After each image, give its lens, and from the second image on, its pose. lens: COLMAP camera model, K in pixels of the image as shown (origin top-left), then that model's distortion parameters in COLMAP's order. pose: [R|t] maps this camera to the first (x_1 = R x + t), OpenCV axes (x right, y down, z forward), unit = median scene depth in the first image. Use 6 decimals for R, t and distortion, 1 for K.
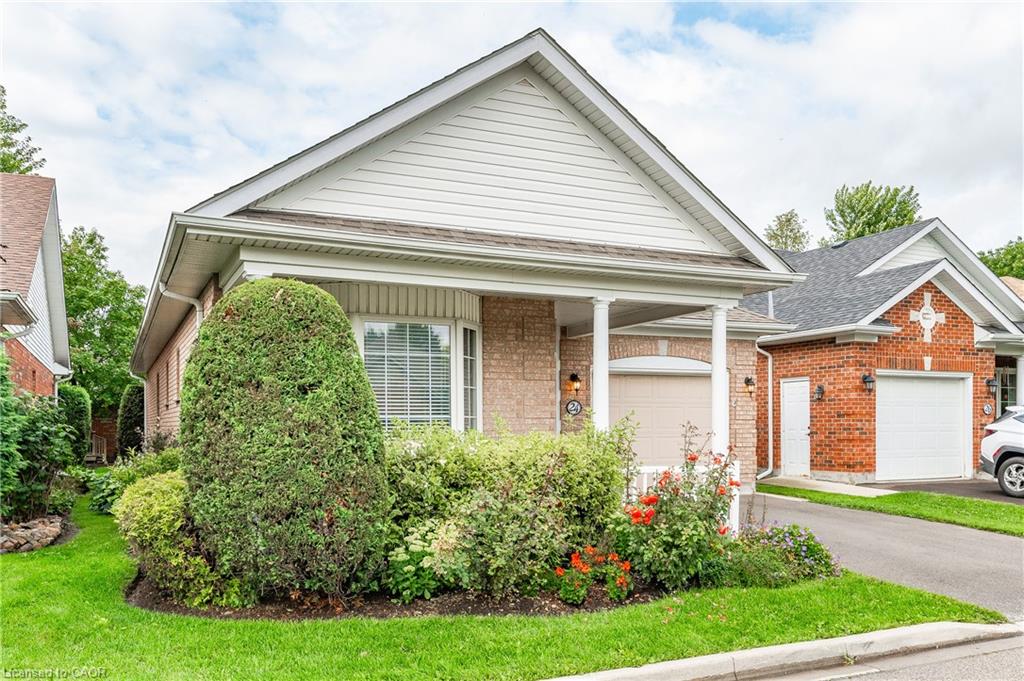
lens RADIAL K [[850.4, 0, 512.0], [0, 850.4, 340.5], [0, 0, 1]] dist [-0.000131, -0.000028]
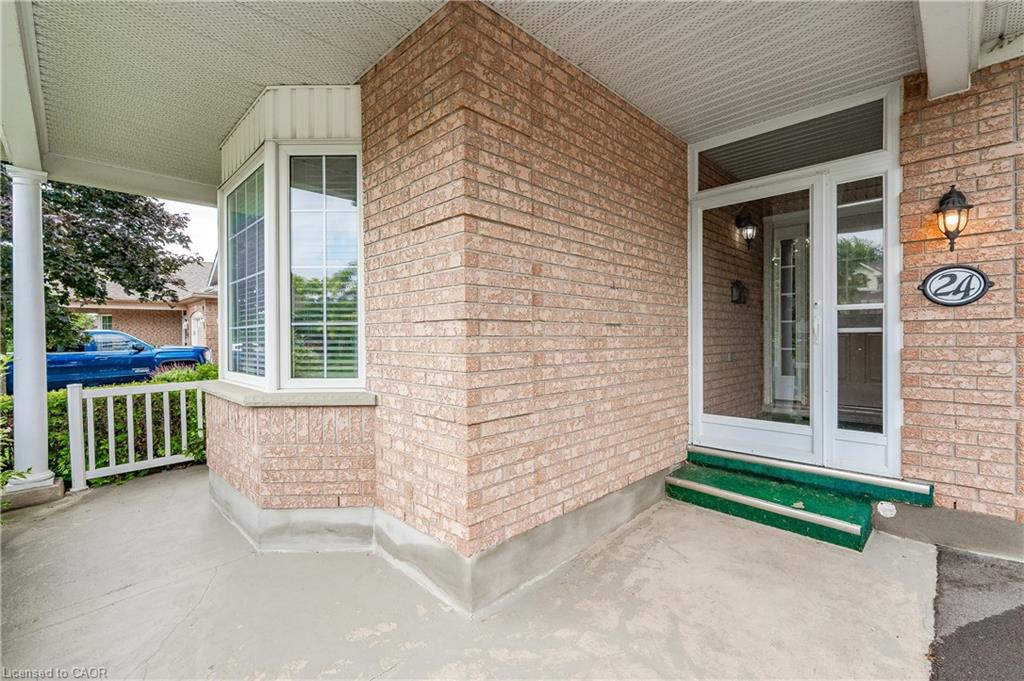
lens RADIAL K [[449.1, 0, 512.0], [0, 449.1, 340.5], [0, 0, 1]] dist [-0.001734, -0.000076]
pose [[0.339103, 0.003762, -0.940742, 0.237461], [0.101383, 0.994022, 0.040520, 0.095036], [0.935270, -0.109115, 0.336695, 0.957061]]
